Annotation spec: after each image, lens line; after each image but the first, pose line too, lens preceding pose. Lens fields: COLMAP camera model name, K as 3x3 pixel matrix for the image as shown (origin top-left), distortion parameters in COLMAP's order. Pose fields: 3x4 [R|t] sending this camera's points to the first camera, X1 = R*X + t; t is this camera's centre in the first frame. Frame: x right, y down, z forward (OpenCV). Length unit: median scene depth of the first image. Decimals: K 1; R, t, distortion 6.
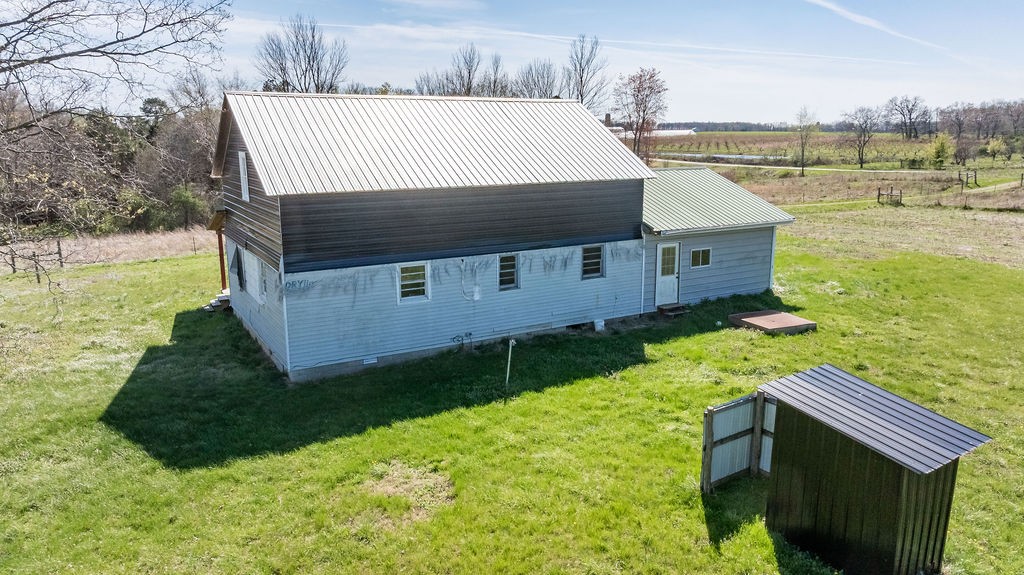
lens RADIAL K [[722.3, 0, 512.0], [0, 722.3, 287.5], [0, 0, 1]] dist [-0.030719, 0.039008]
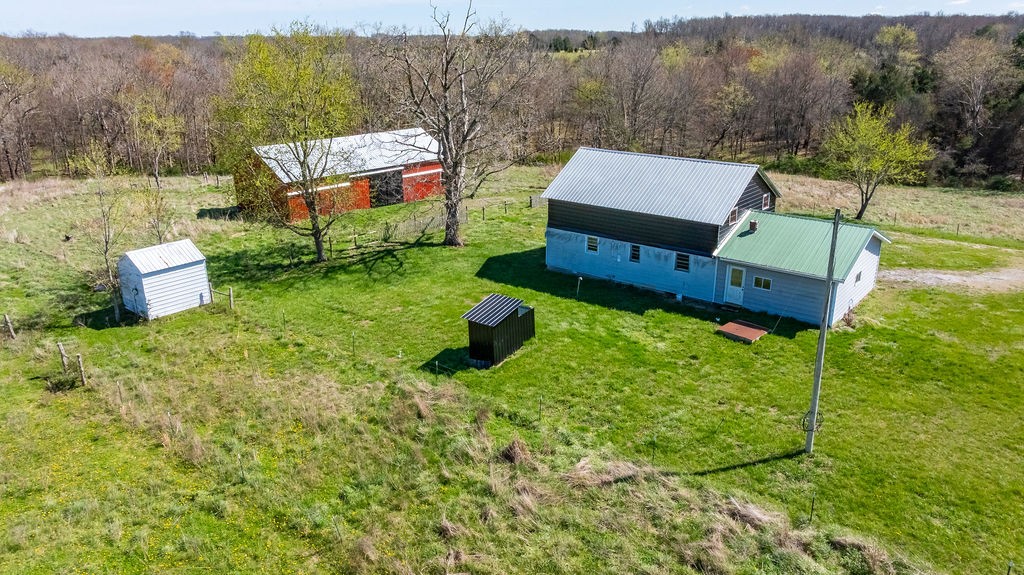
lens RADIAL K [[722.3, 0, 512.0], [0, 722.3, 287.5], [0, 0, 1]] dist [-0.030719, 0.039008]
pose [[0.350105, 0.308961, -0.884291, 1.680662], [-0.189197, 0.947905, 0.256281, -0.380837], [0.917405, 0.077580, 0.390321, -0.093483]]
